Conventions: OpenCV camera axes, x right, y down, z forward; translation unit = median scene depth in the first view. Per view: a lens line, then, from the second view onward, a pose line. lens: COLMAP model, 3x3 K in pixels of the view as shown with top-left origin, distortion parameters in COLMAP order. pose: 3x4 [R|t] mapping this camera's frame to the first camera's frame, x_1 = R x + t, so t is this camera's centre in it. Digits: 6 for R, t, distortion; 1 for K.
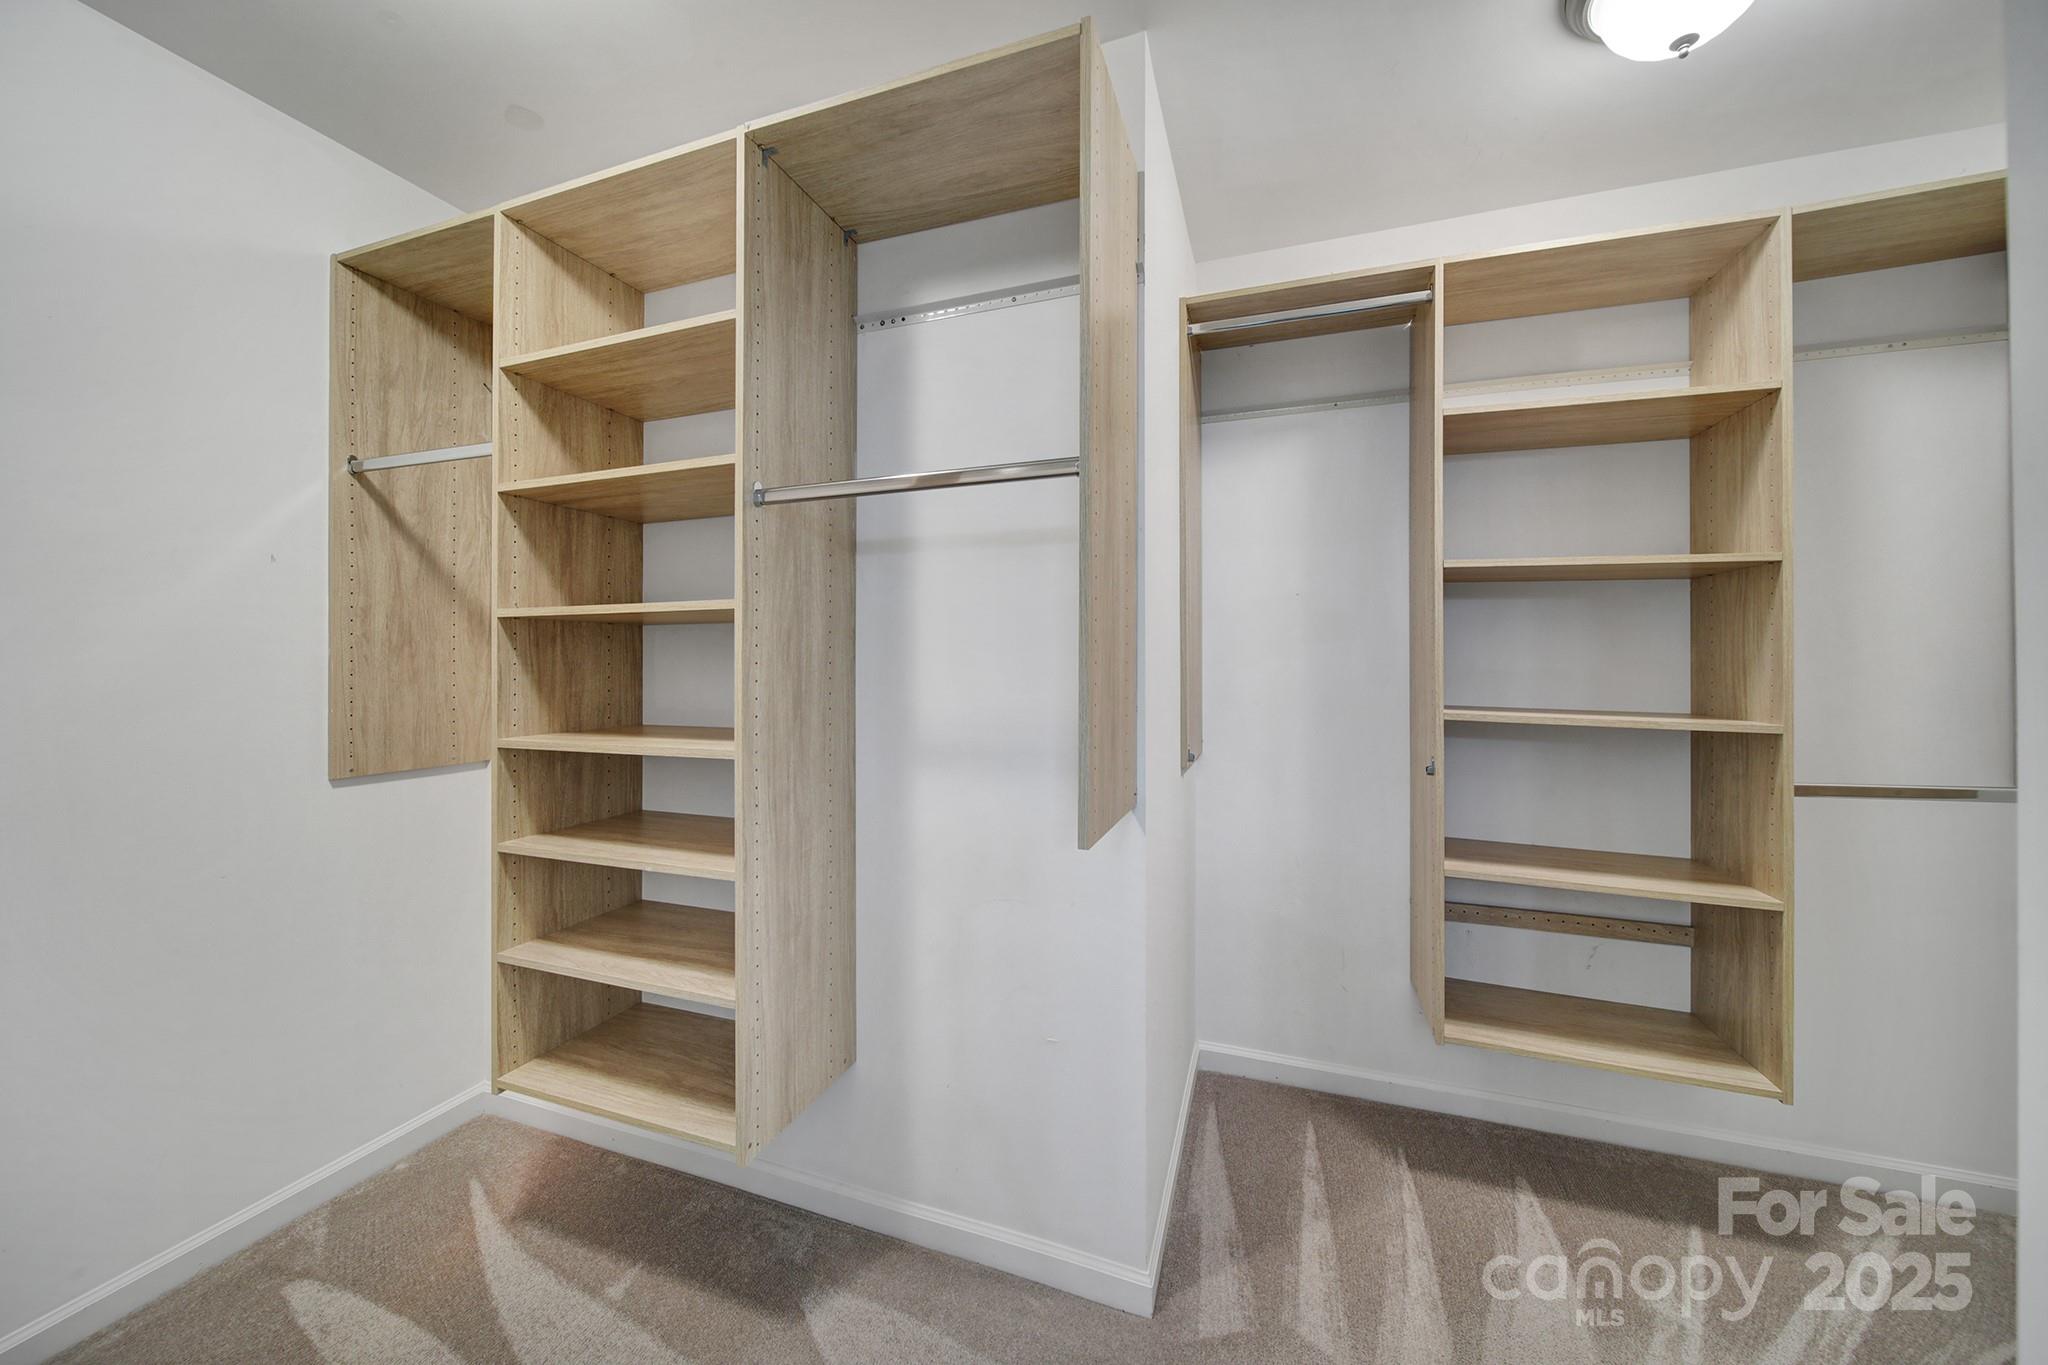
lens RADIAL K [[723.9, 0, 1017.6], [0, 723.9, 659.9], [0, 0, 1]] dist [-0.008666, -0.000139]
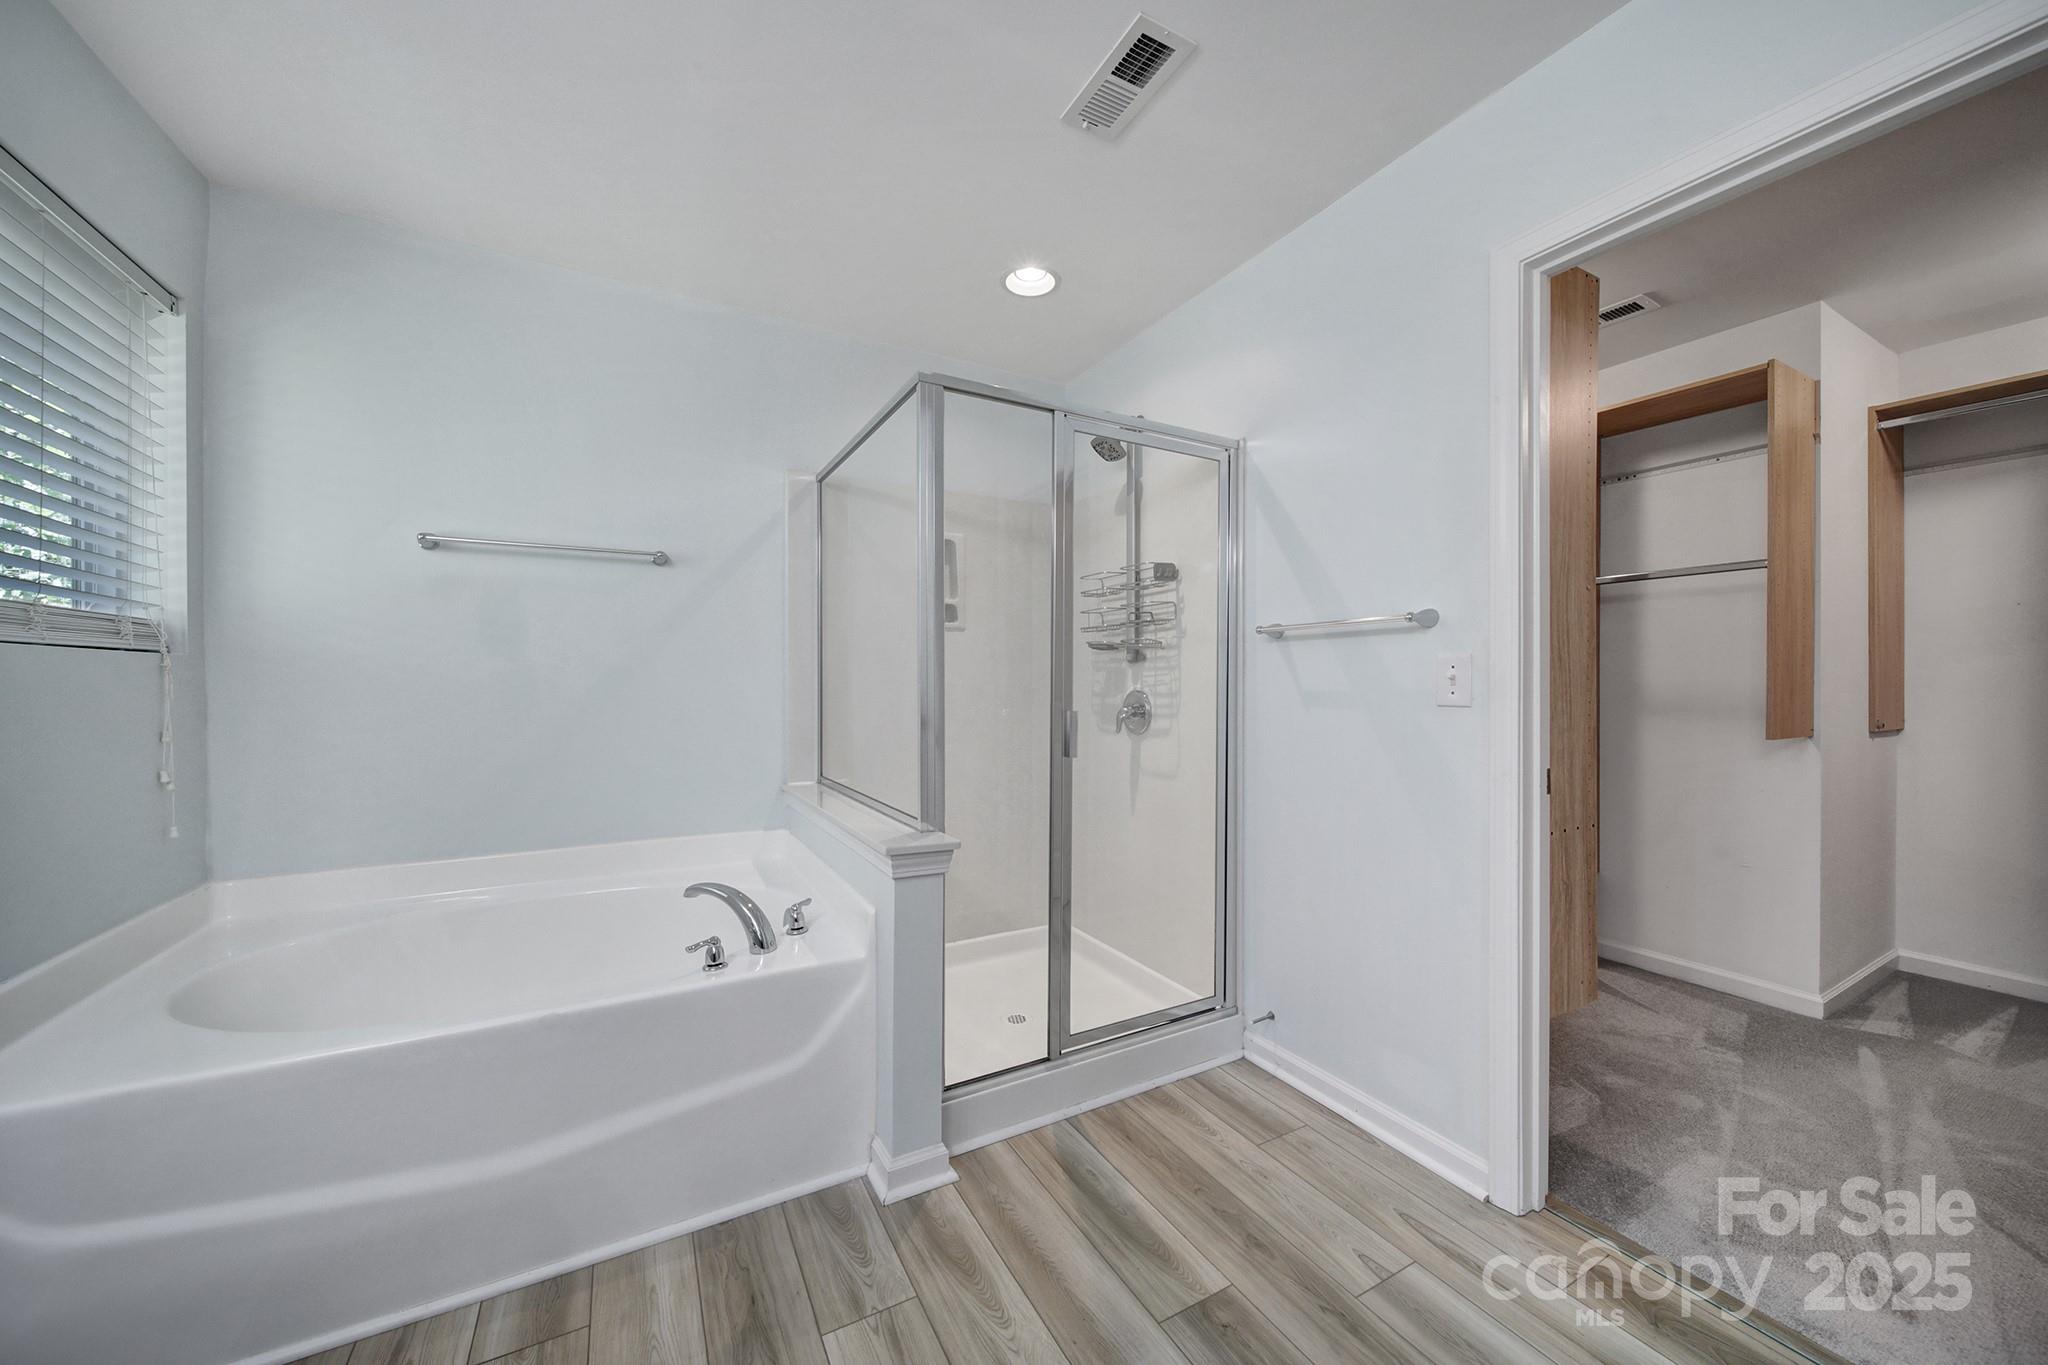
lens RADIAL K [[726.3, 0, 1017.1], [0, 726.3, 683.9], [0, 0, 1]] dist [-0.004474, -0.000232]
pose [[0.750511, 0.001914, -0.660855, -0.128497], [0.001409, 0.999989, 0.004497, 0.060127], [0.660856, -0.004306, 0.750500, -1.584680]]
